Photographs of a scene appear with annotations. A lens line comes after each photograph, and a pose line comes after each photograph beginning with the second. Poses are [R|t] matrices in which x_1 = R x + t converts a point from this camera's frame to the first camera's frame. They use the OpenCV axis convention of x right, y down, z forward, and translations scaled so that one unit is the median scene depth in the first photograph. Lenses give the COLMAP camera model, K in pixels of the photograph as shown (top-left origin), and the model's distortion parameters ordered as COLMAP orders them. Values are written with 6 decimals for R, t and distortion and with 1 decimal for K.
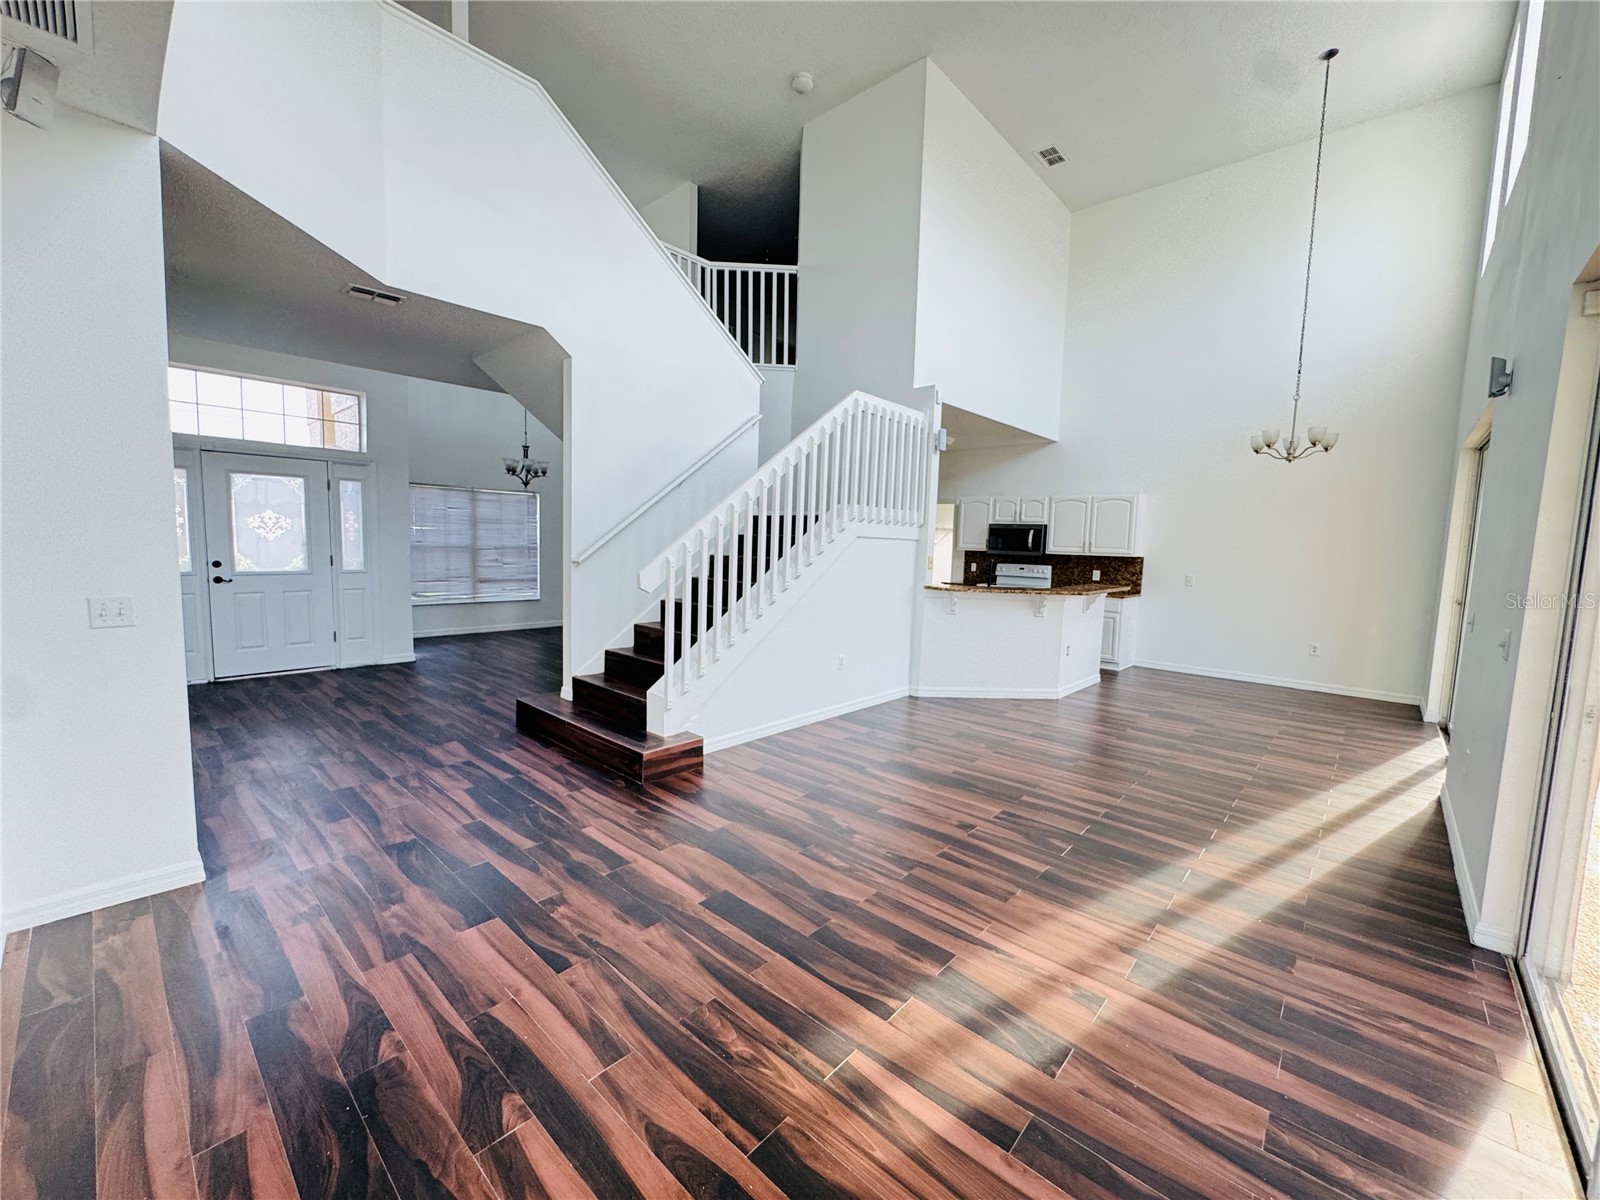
lens RADIAL K [[642.3, 0, 803.7], [0, 642.3, 597.4], [0, 0, 1]] dist [0.001810, 0.000168]
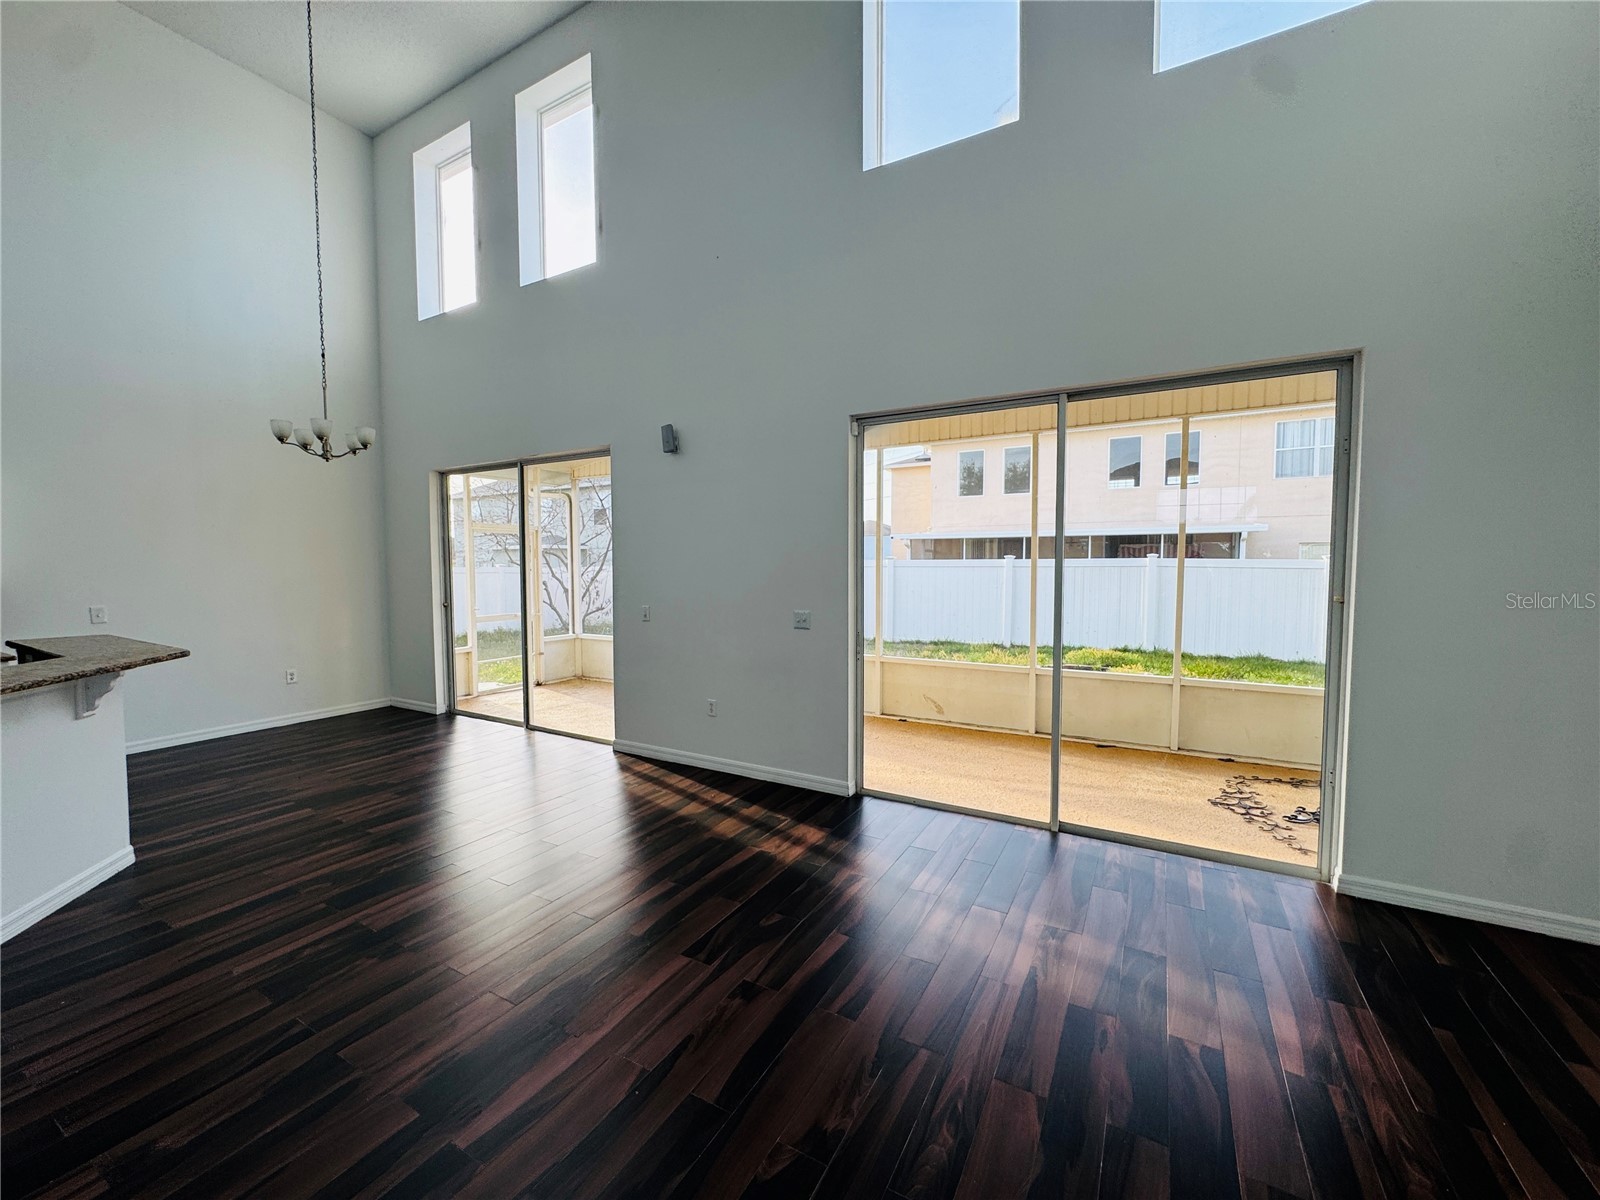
lens RADIAL K [[638.1, 0, 799.4], [0, 638.1, 598.2], [0, 0, 1]] dist [-0.000278, -0.000039]
pose [[-0.211057, -0.083710, 0.973883, -0.208746], [0.083212, 0.991171, 0.103229, -0.064883], [-0.973925, 0.102826, -0.202228, 0.574656]]
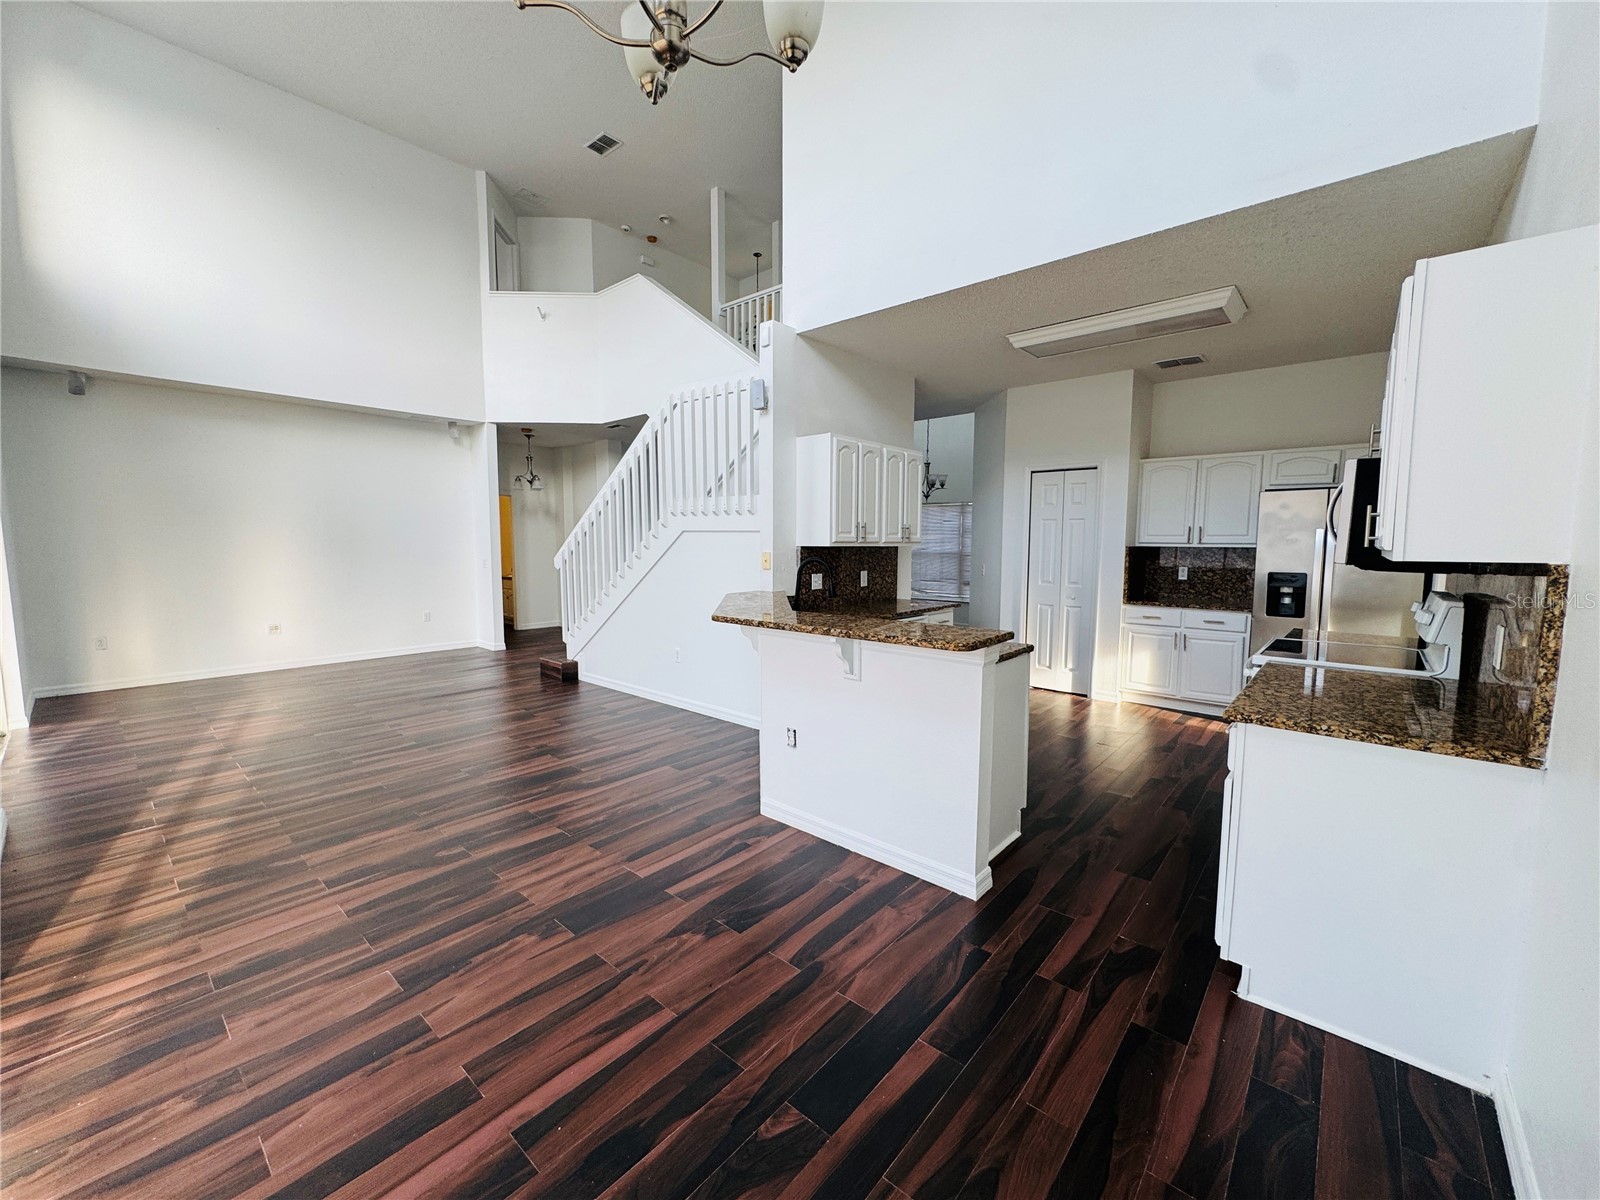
lens RADIAL K [[638.1, 0, 799.4], [0, 638.1, 598.2], [0, 0, 1]] dist [-0.000278, -0.000039]
pose [[0.013362, 0.060615, -0.998072, 0.945803], [-0.092216, 0.993982, 0.059132, -0.058694], [0.995649, 0.091248, 0.018871, 1.033901]]
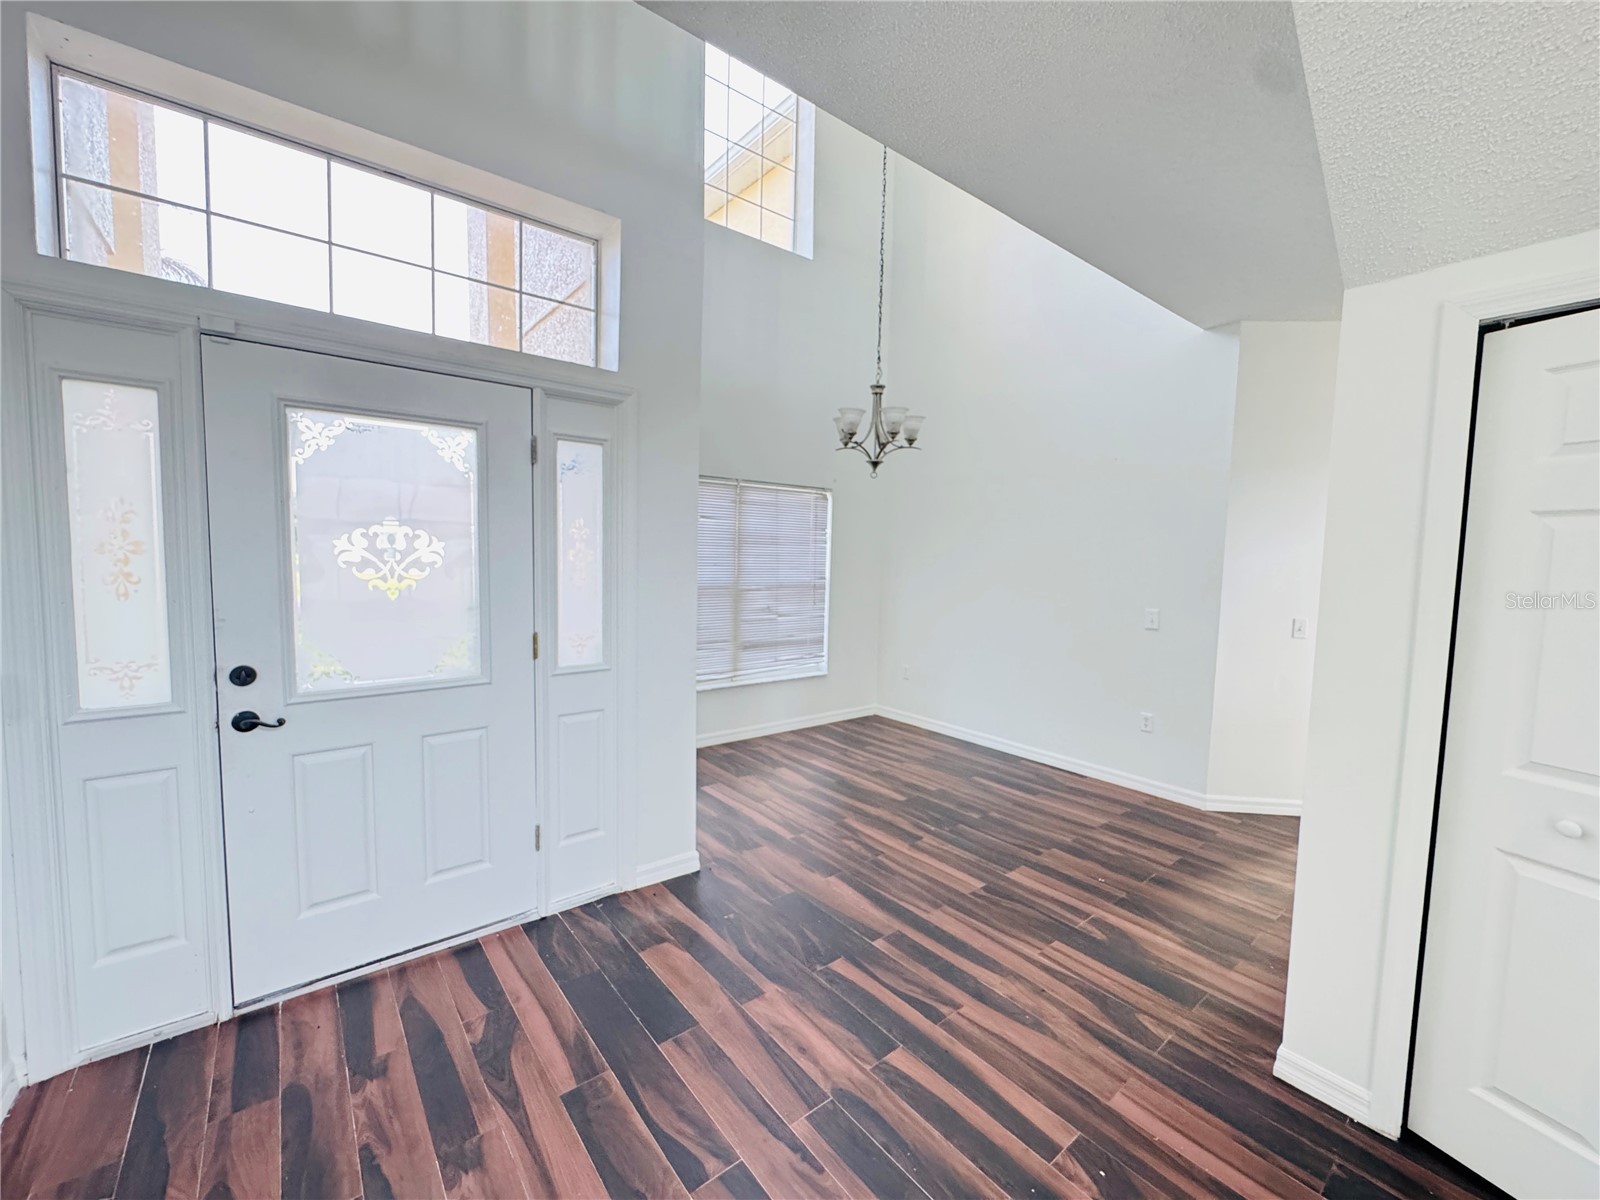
lens RADIAL K [[638.1, 0, 799.4], [0, 638.1, 598.2], [0, 0, 1]] dist [-0.000278, -0.000039]
pose [[0.985968, 0.006519, -0.166806, -0.547333], [-0.010313, 0.999707, -0.021893, -0.084868], [0.166614, 0.023306, 0.985747, 0.690604]]
